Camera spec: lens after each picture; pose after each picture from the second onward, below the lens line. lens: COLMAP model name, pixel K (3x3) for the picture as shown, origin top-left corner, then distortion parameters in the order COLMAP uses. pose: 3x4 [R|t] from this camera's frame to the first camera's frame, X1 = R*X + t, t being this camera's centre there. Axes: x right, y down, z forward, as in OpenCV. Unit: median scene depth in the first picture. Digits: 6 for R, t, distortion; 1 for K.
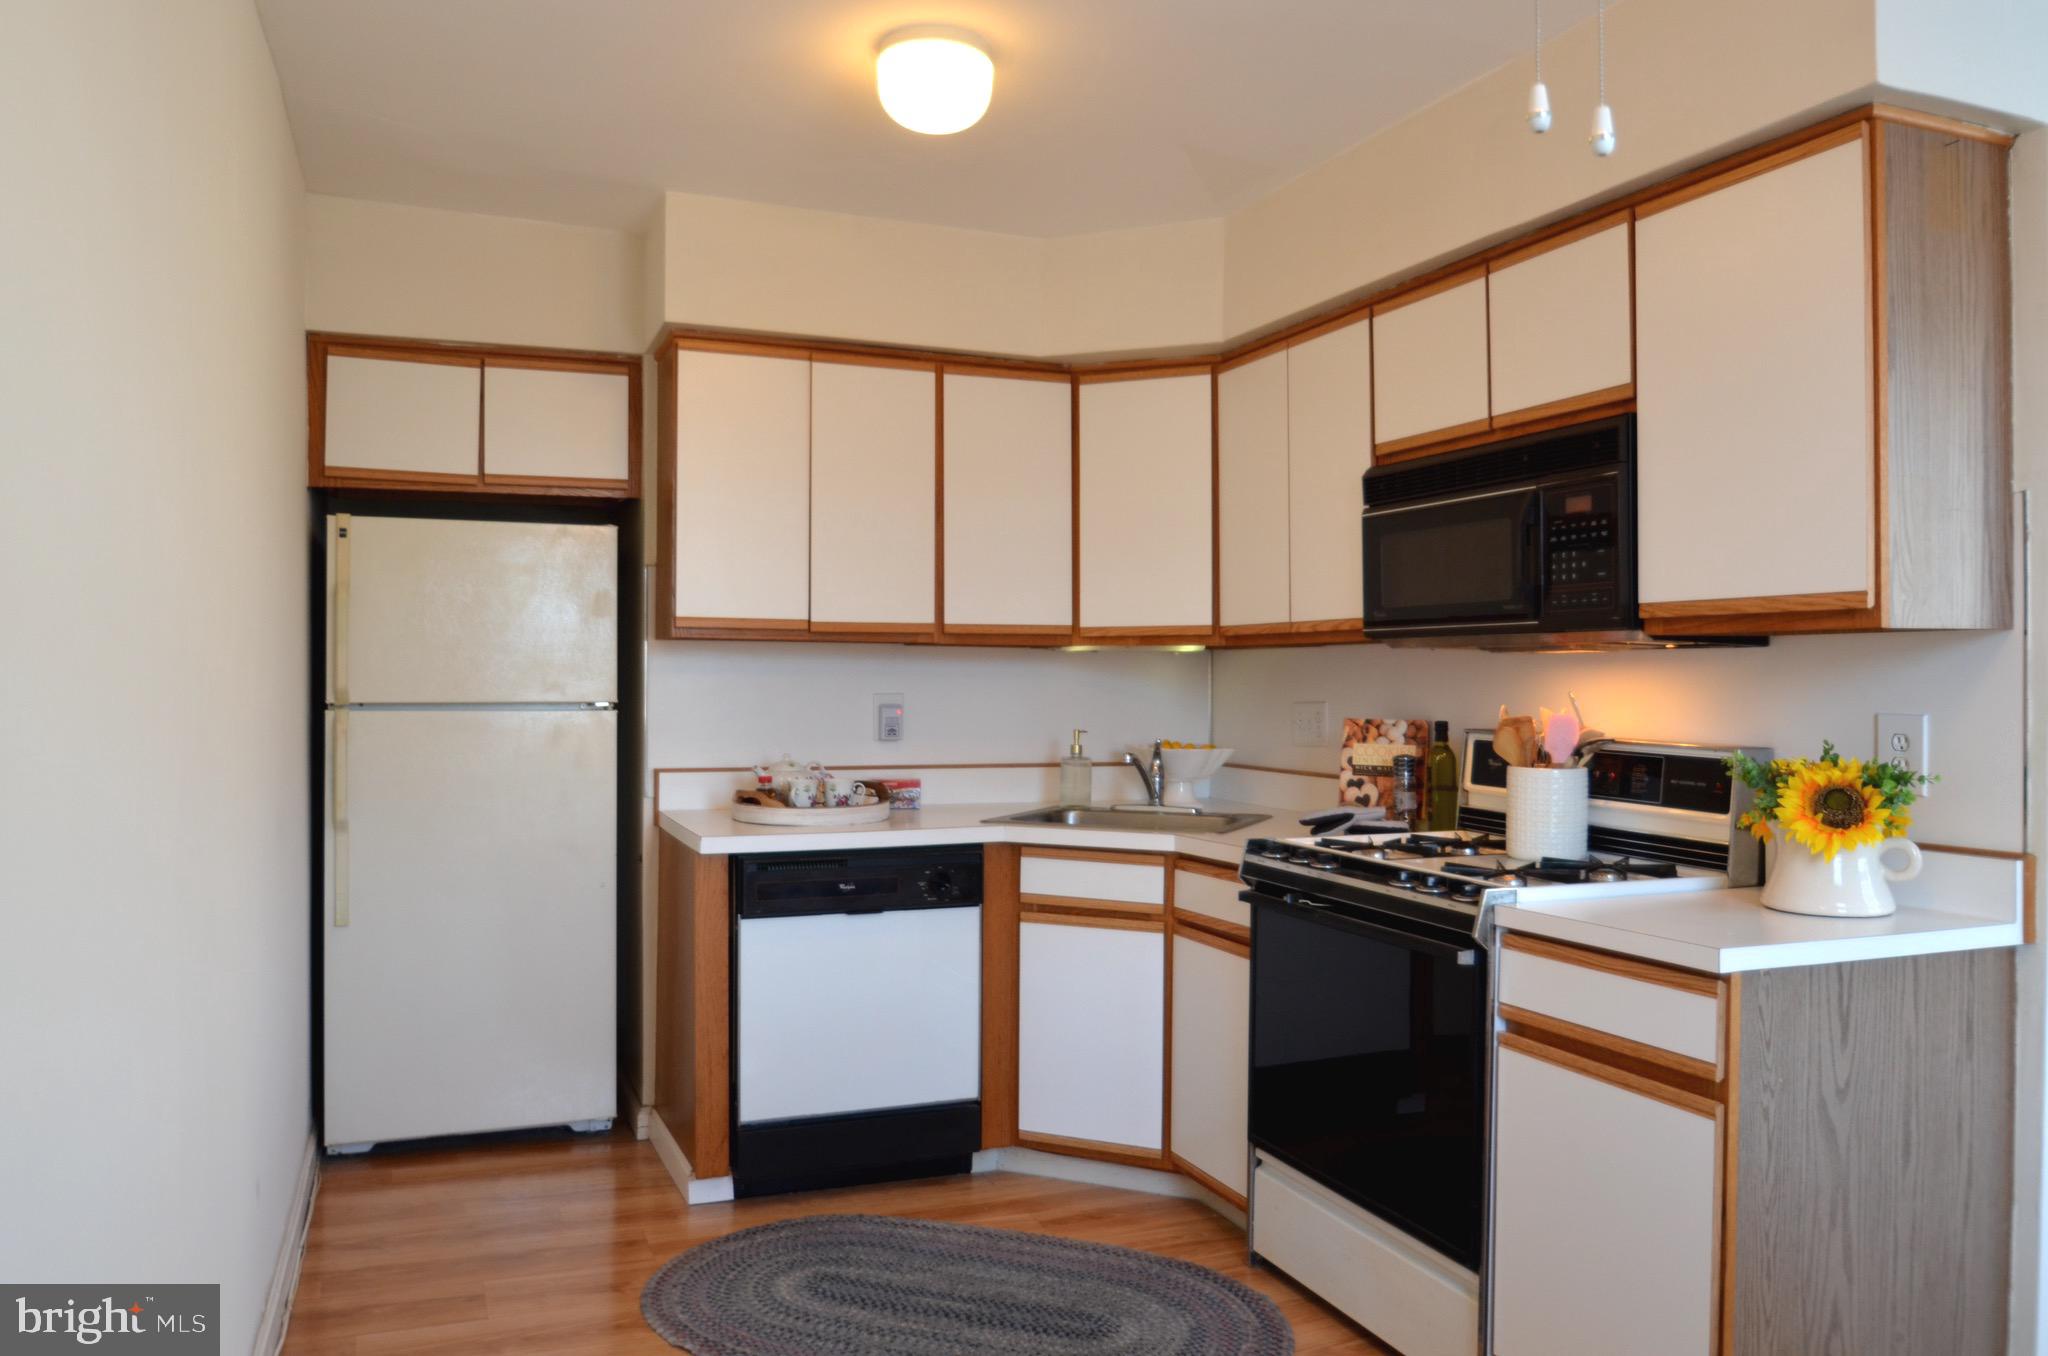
lens RADIAL K [[1479.0, 0, 1008.5], [0, 1479.0, 674.4], [0, 0, 1]] dist [-0.044791, 0.012761]
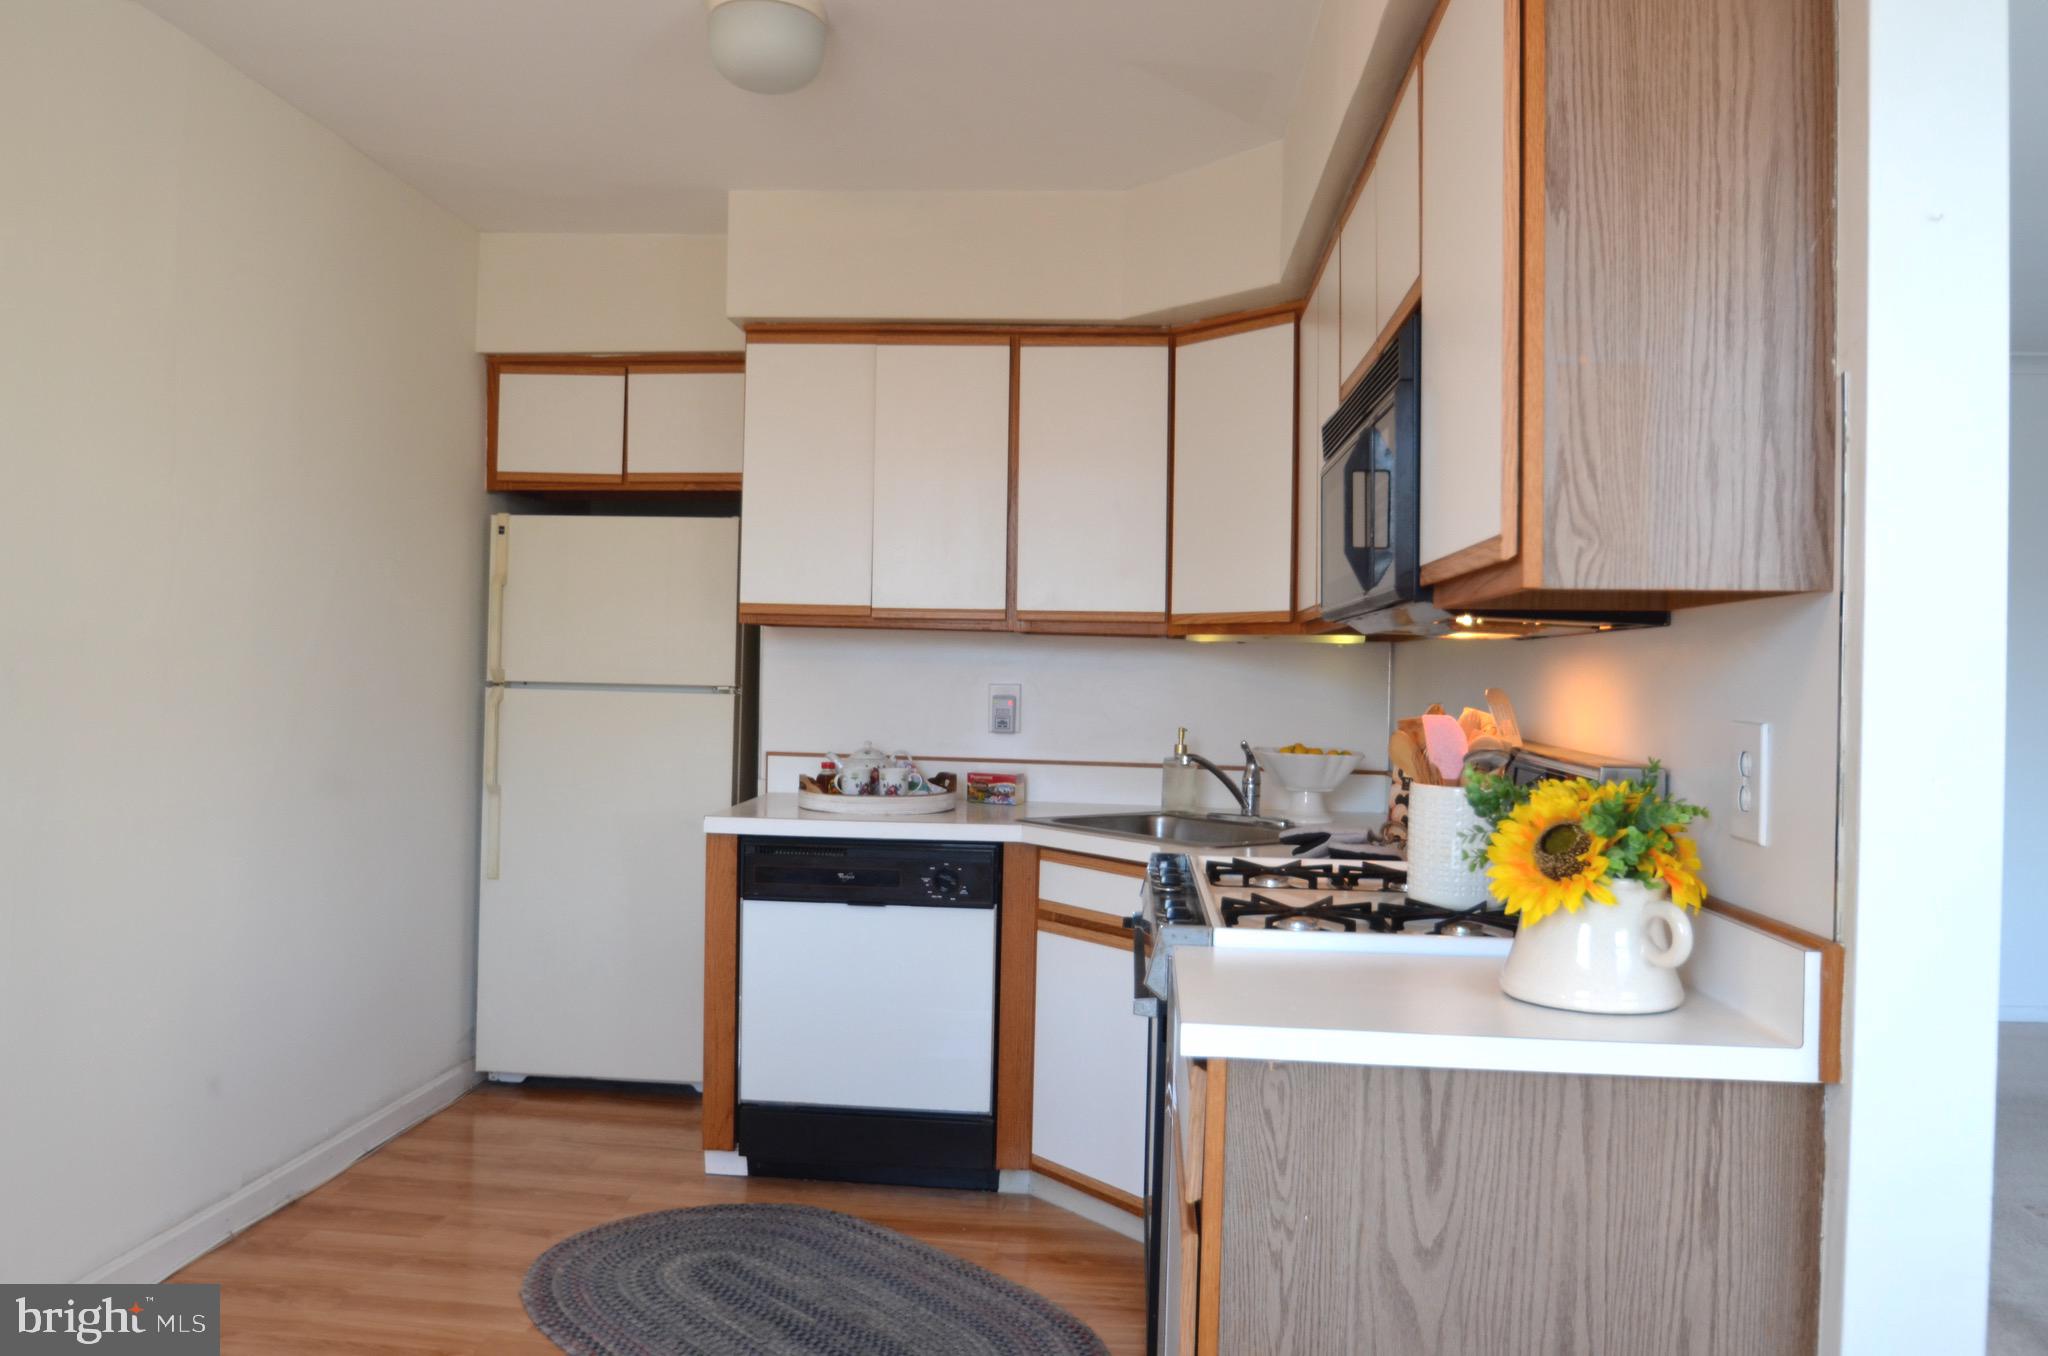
lens RADIAL K [[1479.0, 0, 1017.8], [0, 1479.0, 677.5], [0, 0, 1]] dist [-0.044791, 0.012761]
pose [[0.896627, 0.016730, -0.442471, 0.424772], [-0.017646, 0.999842, 0.002046, 0.007836], [0.442435, 0.005973, 0.896780, 0.169957]]
